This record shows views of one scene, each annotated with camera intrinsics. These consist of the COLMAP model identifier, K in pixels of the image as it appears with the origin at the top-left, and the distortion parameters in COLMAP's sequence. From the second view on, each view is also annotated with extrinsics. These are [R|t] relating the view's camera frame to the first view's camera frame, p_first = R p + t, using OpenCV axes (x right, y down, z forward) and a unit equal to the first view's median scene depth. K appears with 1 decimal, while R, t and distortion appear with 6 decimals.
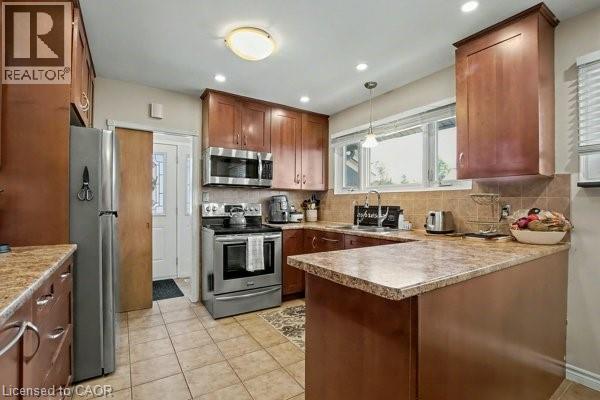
lens RADIAL K [[279.4, 0, 301.7], [0, 279.4, 203.2], [0, 0, 1]] dist [-0.001854, -0.000364]
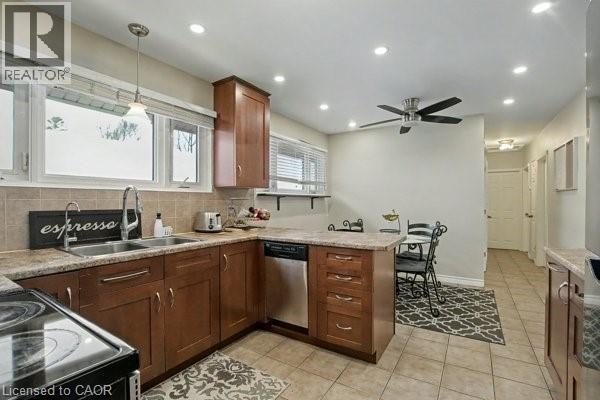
lens RADIAL K [[279.4, 0, 302.5], [0, 279.4, 200.3], [0, 0, 1]] dist [-0.001854, -0.000364]
pose [[-0.385951, -0.007006, 0.922493, -0.511057], [-0.007550, 0.999962, 0.004435, -0.019460], [-0.922488, -0.005253, -0.385989, 0.865850]]
